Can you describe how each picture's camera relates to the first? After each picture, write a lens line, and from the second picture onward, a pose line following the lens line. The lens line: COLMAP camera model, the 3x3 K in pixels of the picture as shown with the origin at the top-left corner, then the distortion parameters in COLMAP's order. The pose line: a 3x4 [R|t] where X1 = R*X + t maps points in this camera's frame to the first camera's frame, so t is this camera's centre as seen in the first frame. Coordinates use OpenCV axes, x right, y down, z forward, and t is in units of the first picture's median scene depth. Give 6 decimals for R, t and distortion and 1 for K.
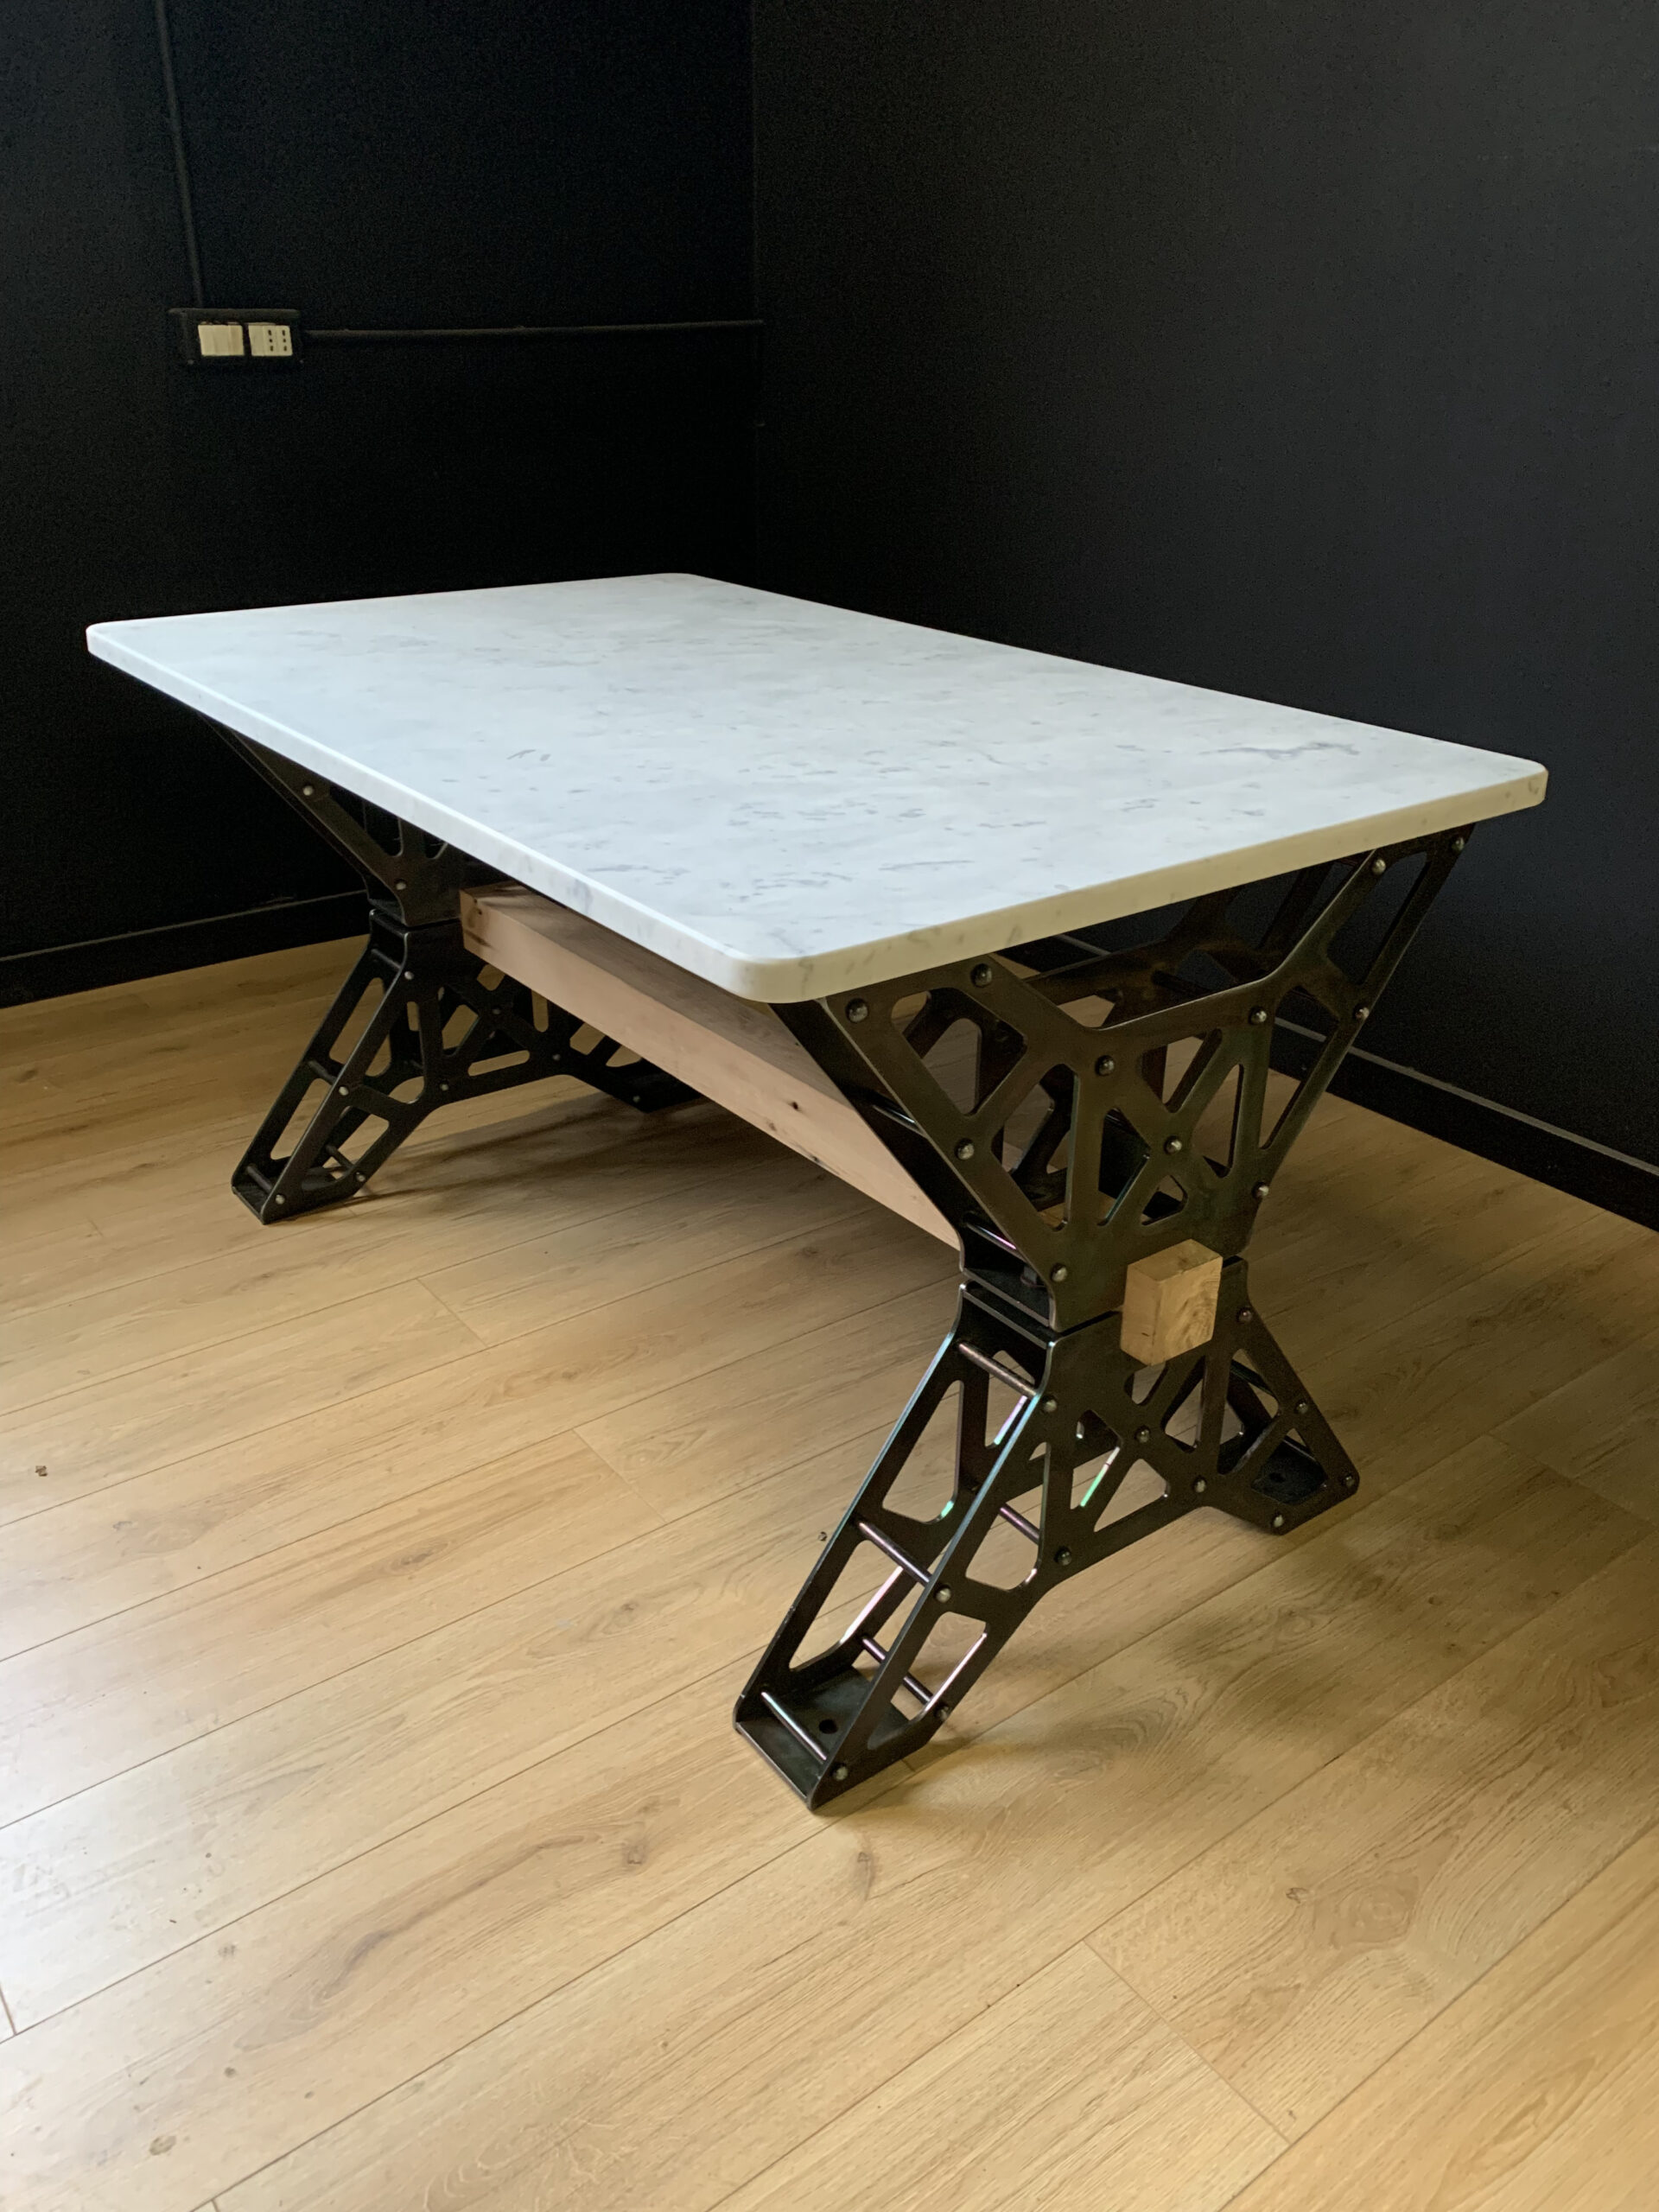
lens RADIAL K [[1717.7, 0, 823.0], [0, 1717.7, 1097.0], [0, 0, 1]] dist [0.045832, -0.032594]
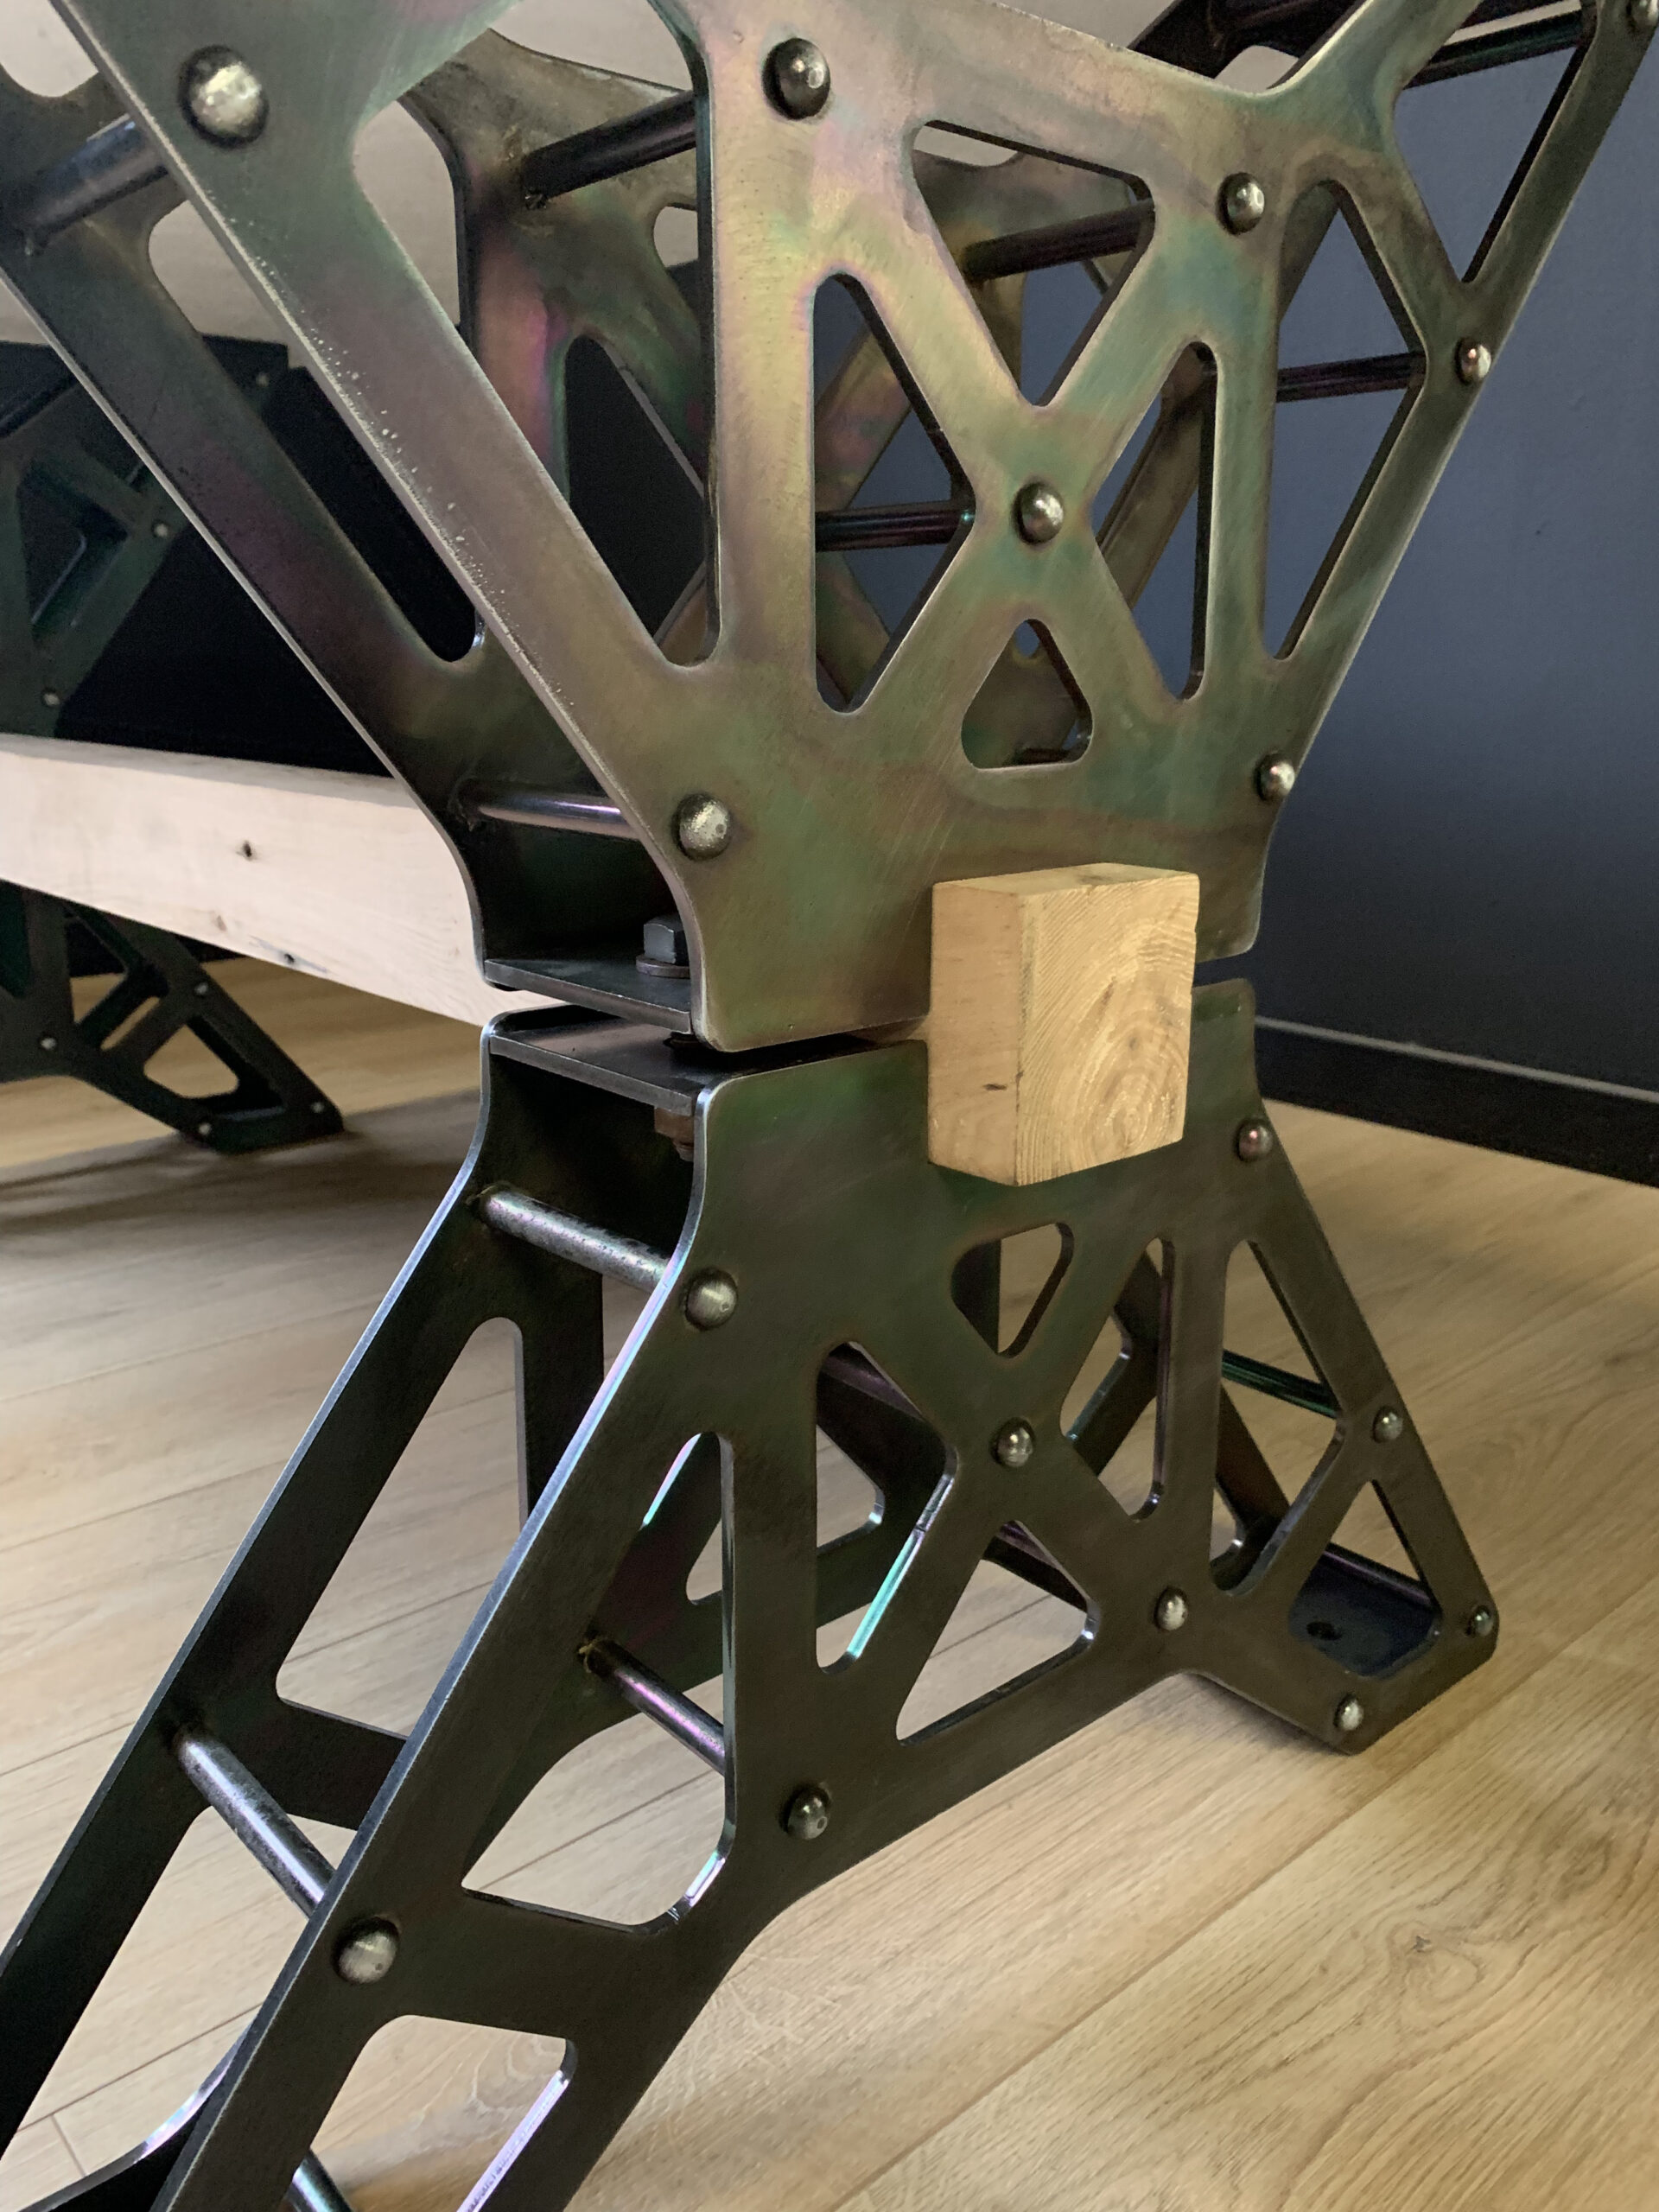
lens RADIAL K [[1717.7, 0, 822.0], [0, 1717.7, 1105.2], [0, 0, 1]] dist [0.045832, -0.032594]
pose [[0.997138, -0.032266, 0.068374, 0.115533], [0.043689, 0.983991, -0.172783, 0.175727], [-0.061704, 0.175276, 0.982584, 0.595694]]
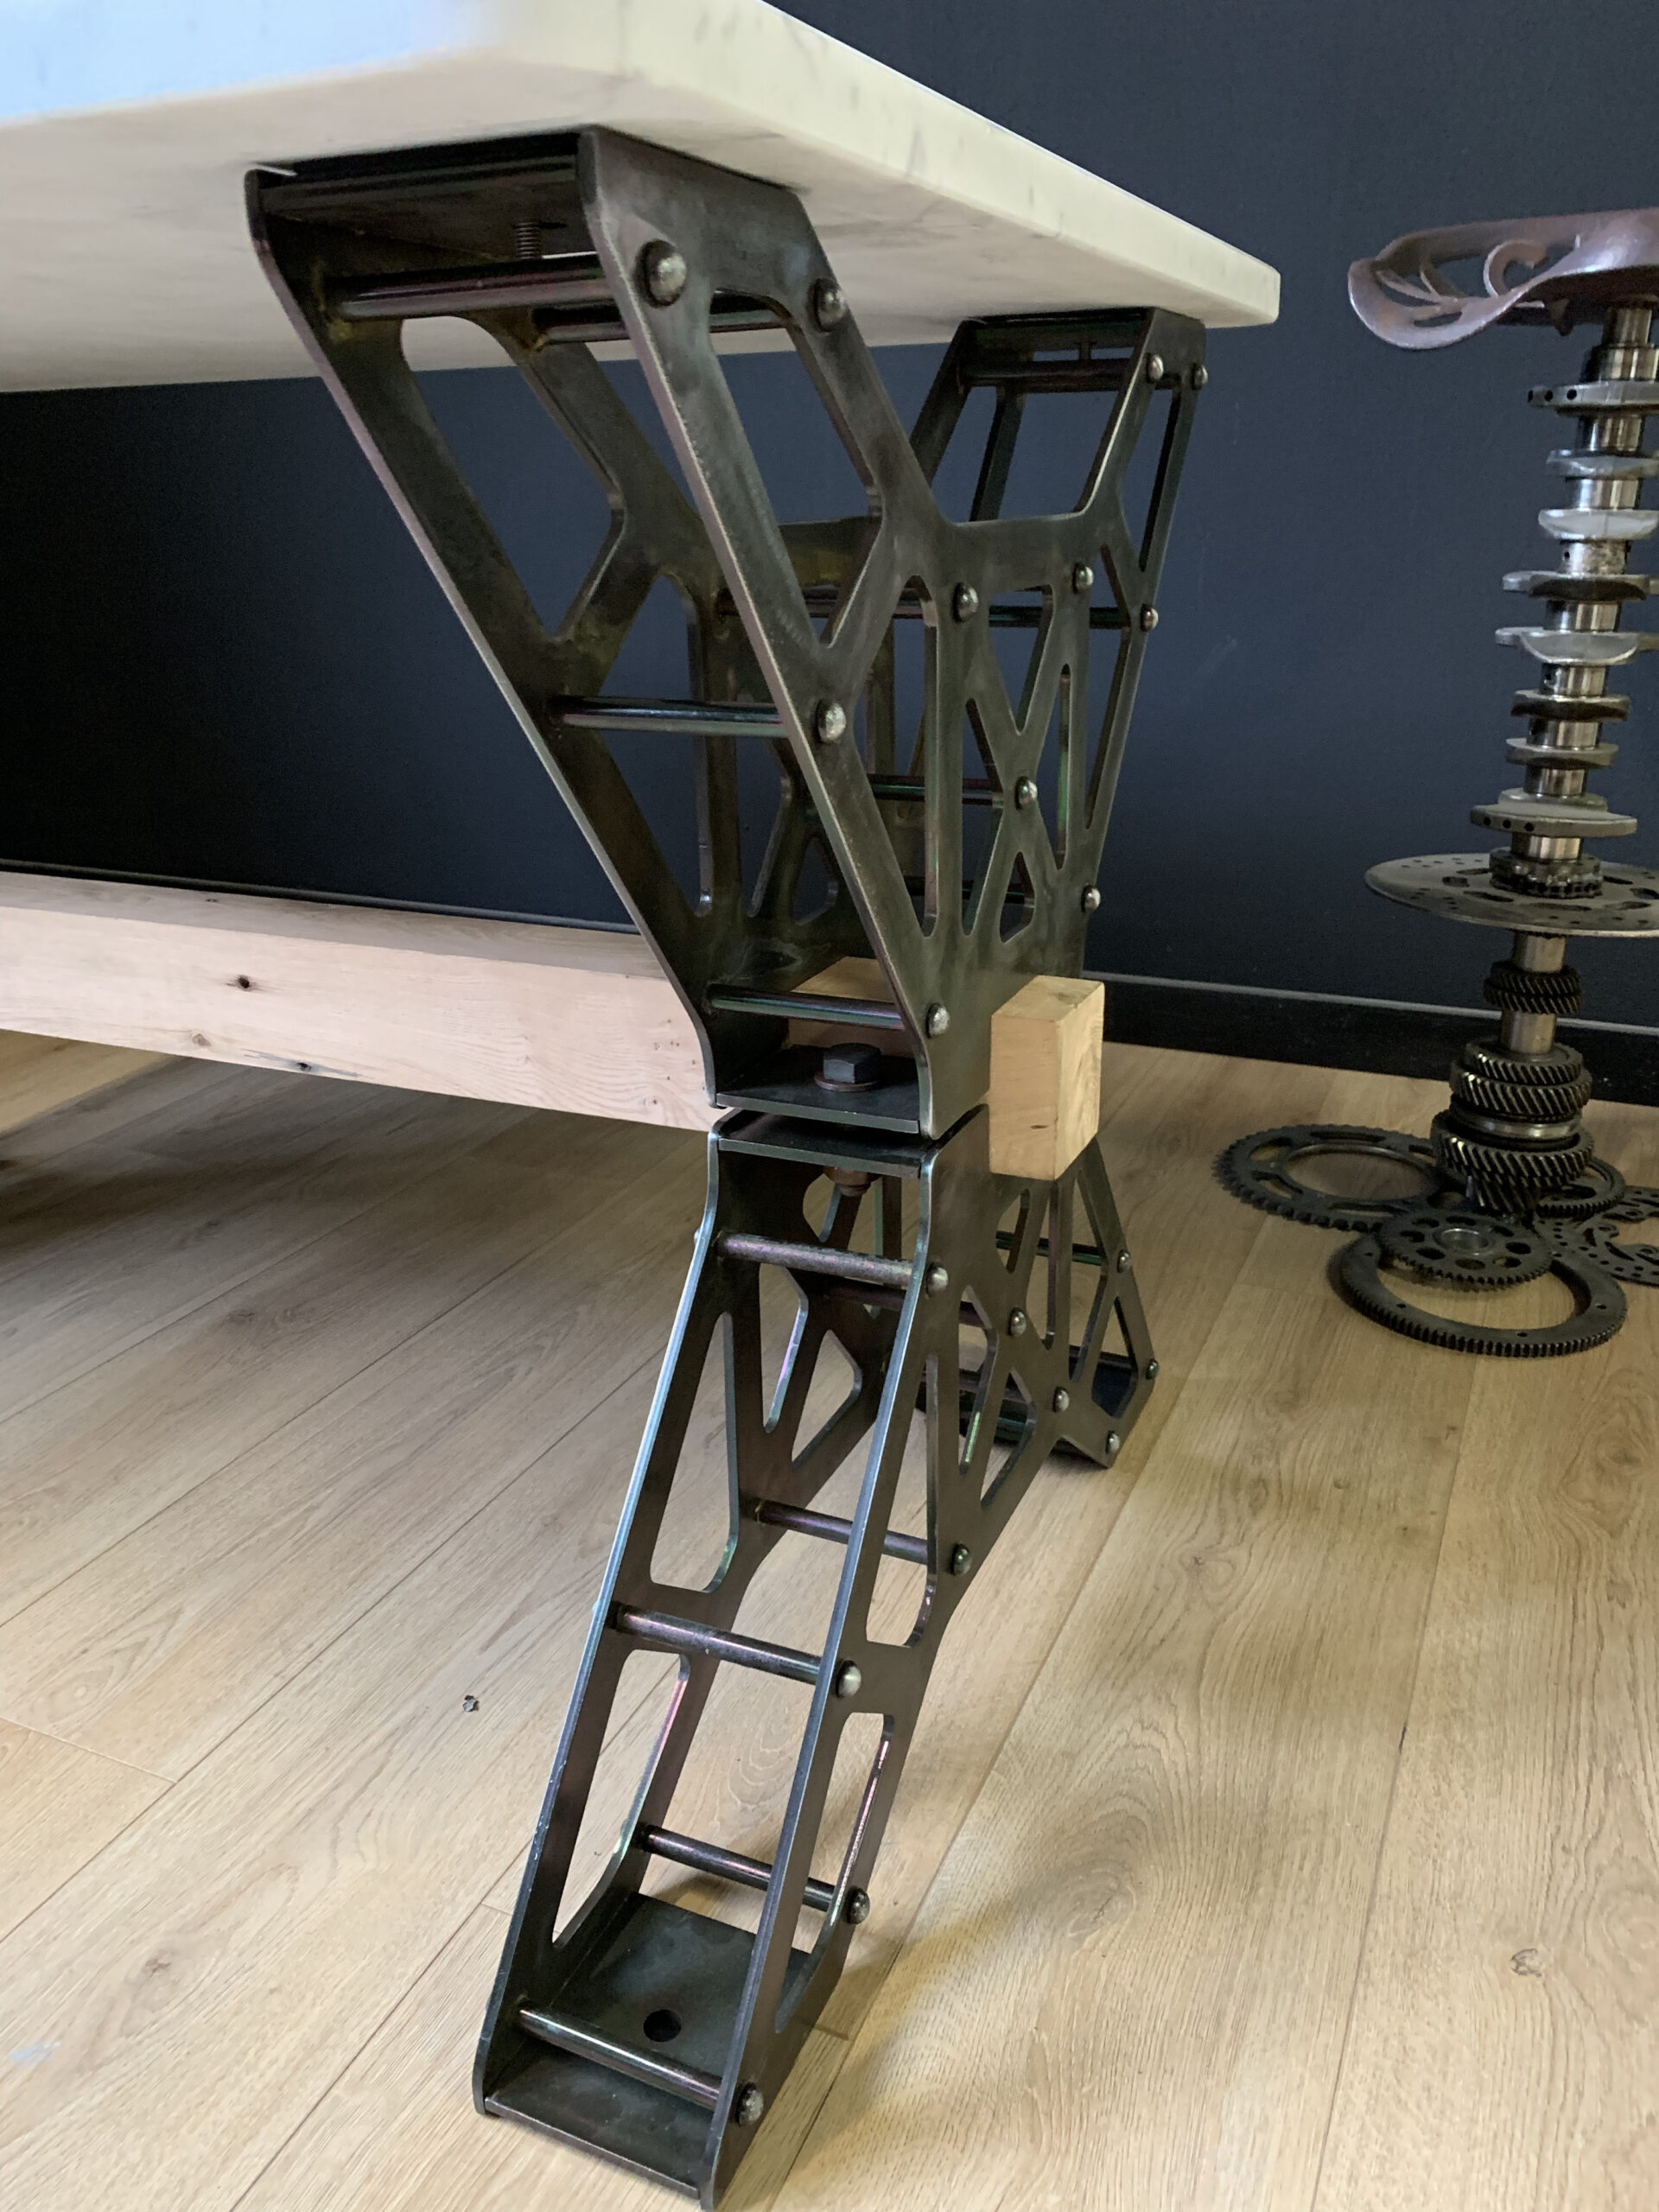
lens RADIAL K [[1717.7, 0, 815.6], [0, 1717.7, 1098.5], [0, 0, 1]] dist [0.045832, -0.032594]
pose [[0.878588, -0.191983, 0.437293, -0.119526], [0.230821, 0.972296, -0.036892, 0.117416], [-0.418095, 0.133350, 0.898562, 0.446380]]
